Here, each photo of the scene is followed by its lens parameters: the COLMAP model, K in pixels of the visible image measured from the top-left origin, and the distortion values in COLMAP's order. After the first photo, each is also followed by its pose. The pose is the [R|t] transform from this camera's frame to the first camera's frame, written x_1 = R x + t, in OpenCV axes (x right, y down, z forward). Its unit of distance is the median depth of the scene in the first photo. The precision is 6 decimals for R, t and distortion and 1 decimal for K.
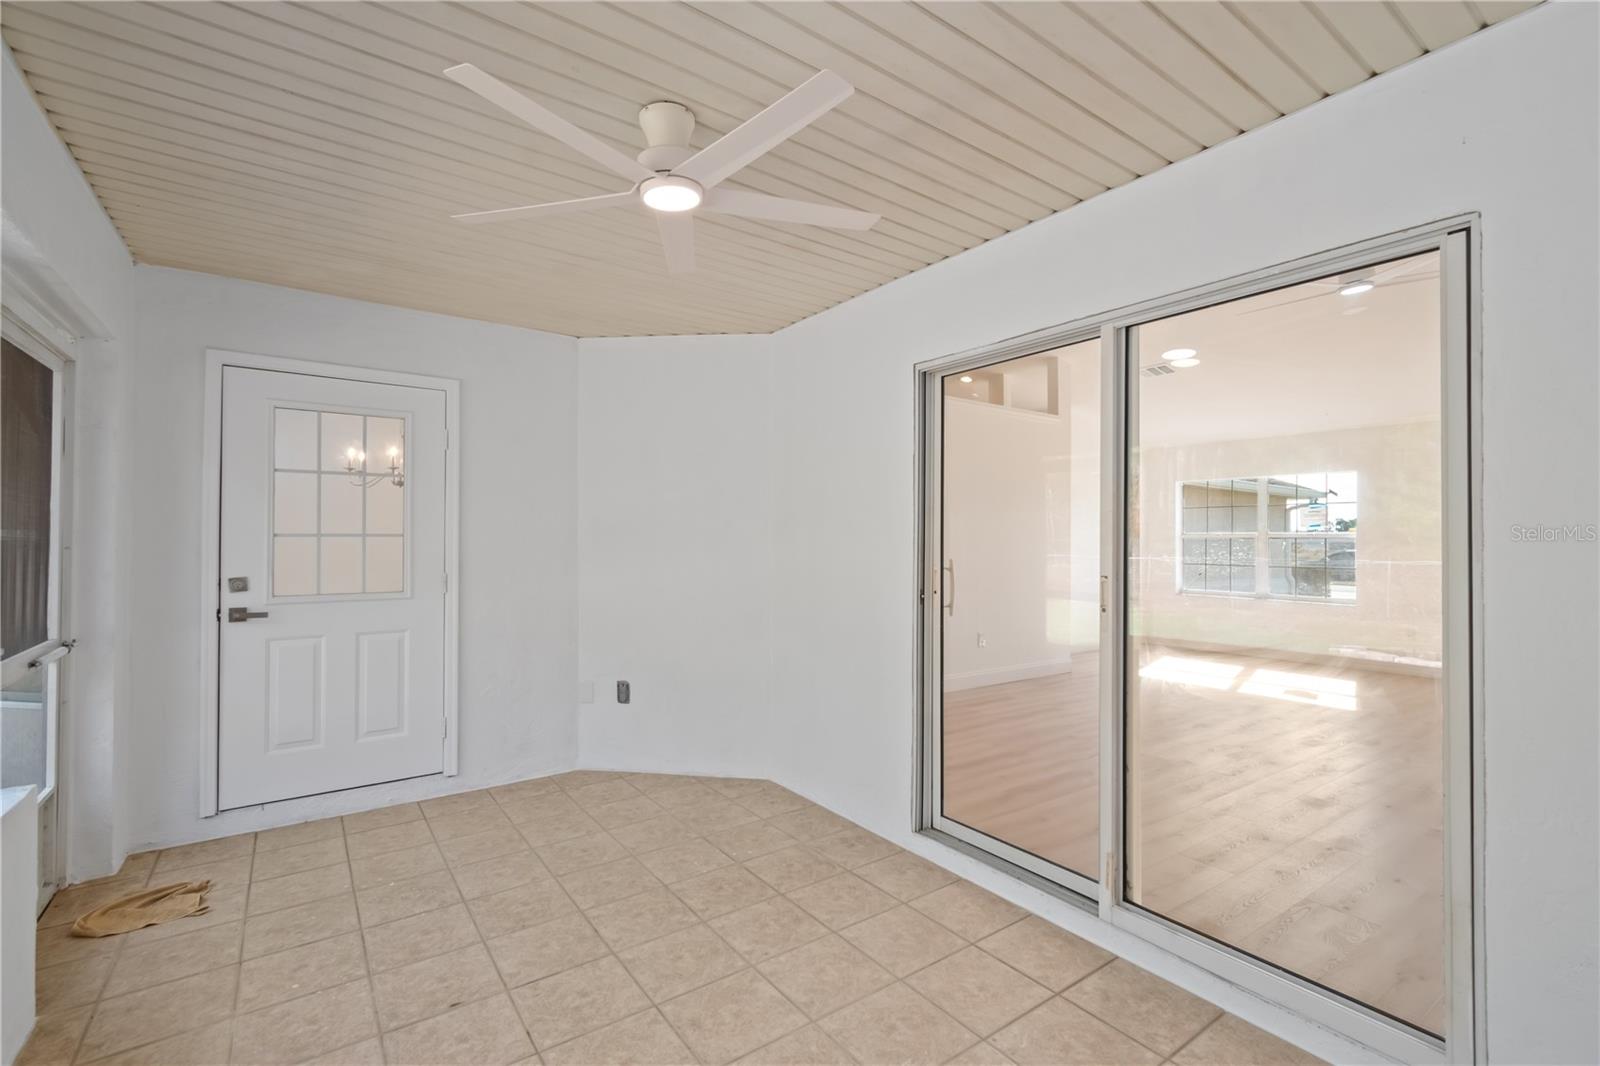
lens RADIAL K [[722.6, 0, 797.4], [0, 722.6, 534.9], [0, 0, 1]] dist [0.008150, 0.000086]
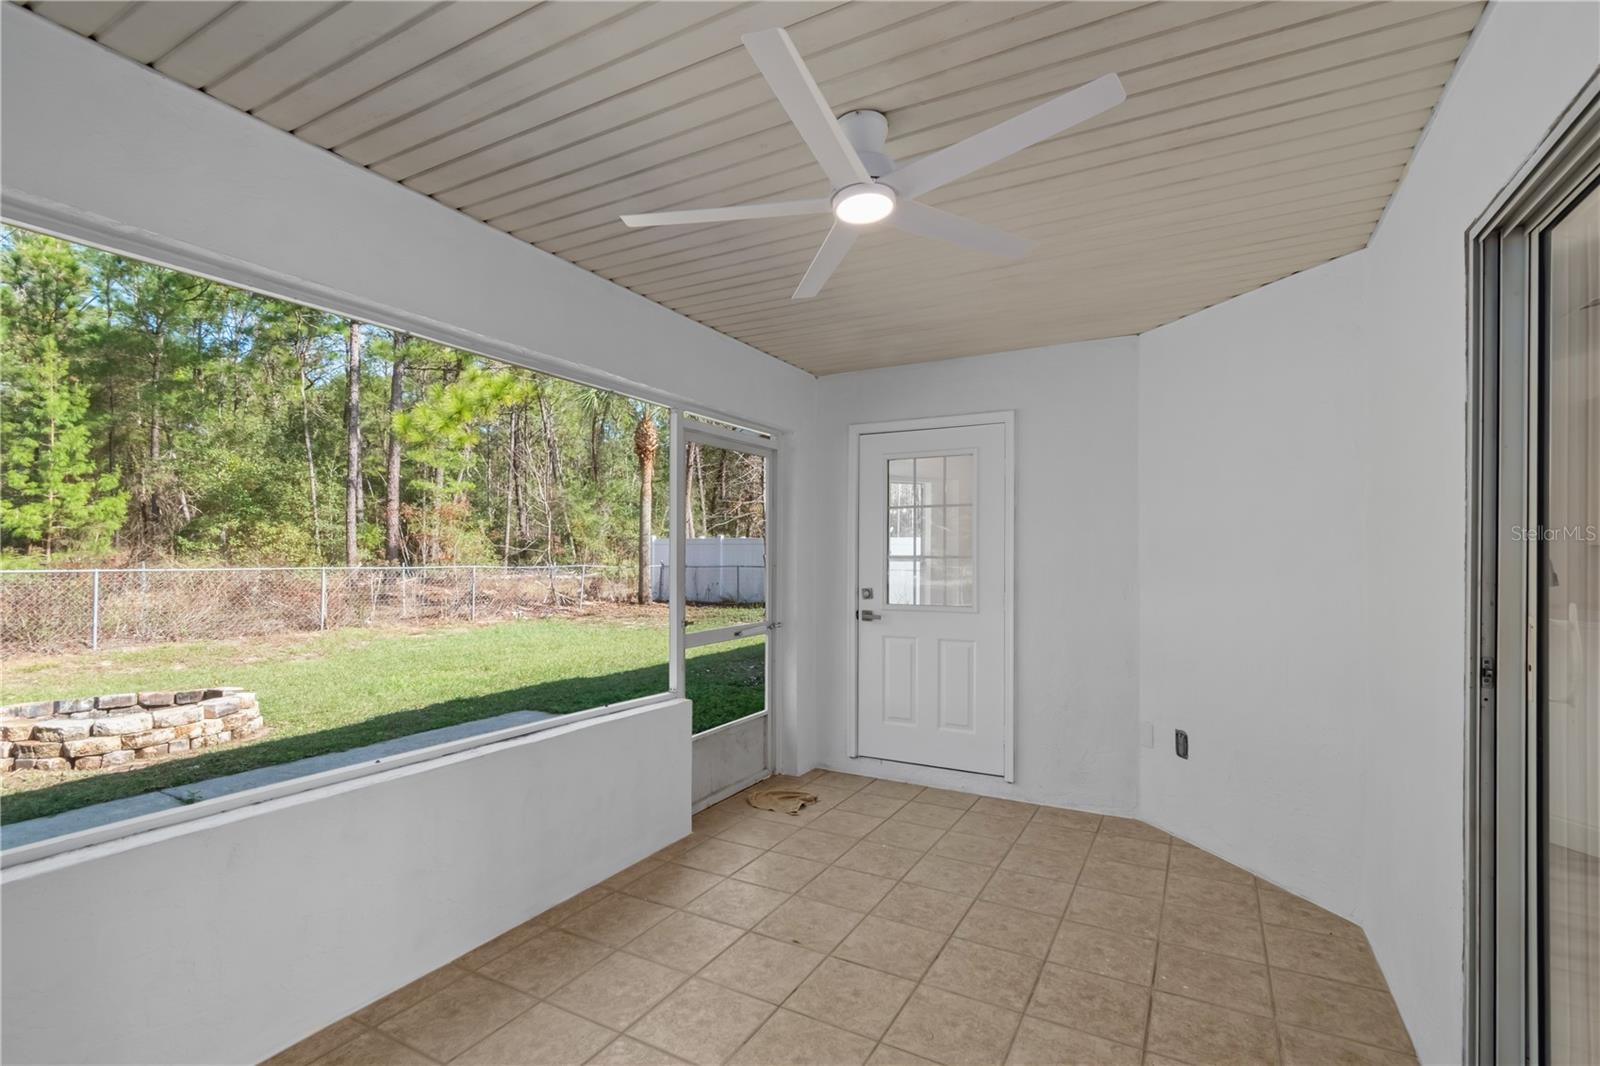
lens RADIAL K [[722.6, 0, 812.6], [0, 722.6, 557.4], [0, 0, 1]] dist [0.008150, 0.000086]
pose [[0.433054, -0.001563, -0.901367, 0.412162], [0.006276, 0.999979, 0.001281, -0.002003], [0.901346, -0.006211, 0.433055, 0.321255]]
